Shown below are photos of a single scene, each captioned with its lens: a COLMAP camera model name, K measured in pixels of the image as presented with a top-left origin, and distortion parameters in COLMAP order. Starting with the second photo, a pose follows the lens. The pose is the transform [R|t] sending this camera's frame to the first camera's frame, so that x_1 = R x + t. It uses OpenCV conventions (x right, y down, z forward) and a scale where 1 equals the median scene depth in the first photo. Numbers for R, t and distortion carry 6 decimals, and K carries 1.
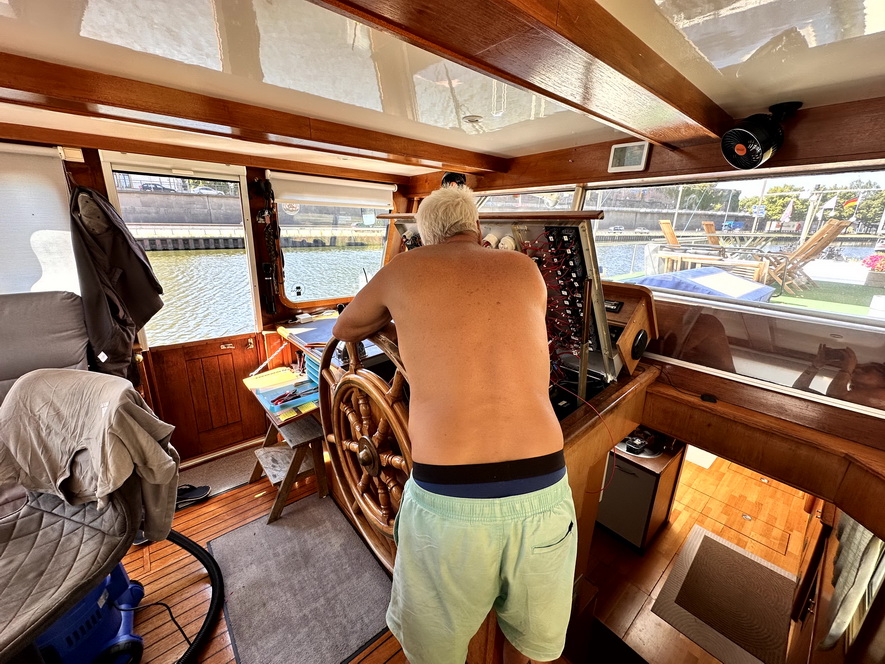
lens RADIAL K [[358.4, 0, 439.6], [0, 358.4, 331.1], [0, 0, 1]] dist [-0.007683, -0.000174]
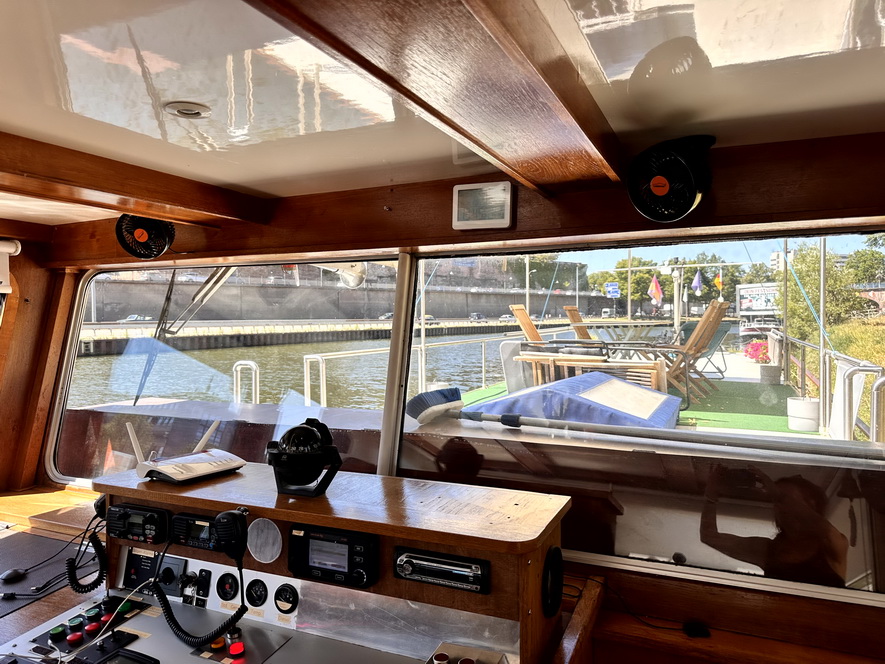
lens RADIAL K [[624.8, 0, 443.4], [0, 624.8, 333.5], [0, 0, 1]] dist [0.002284, -0.002662]
pose [[0.899351, -0.034515, 0.435863, 0.014535], [0.144484, 0.964338, -0.221760, -0.042700], [-0.412665, 0.262415, 0.872265, 0.117461]]
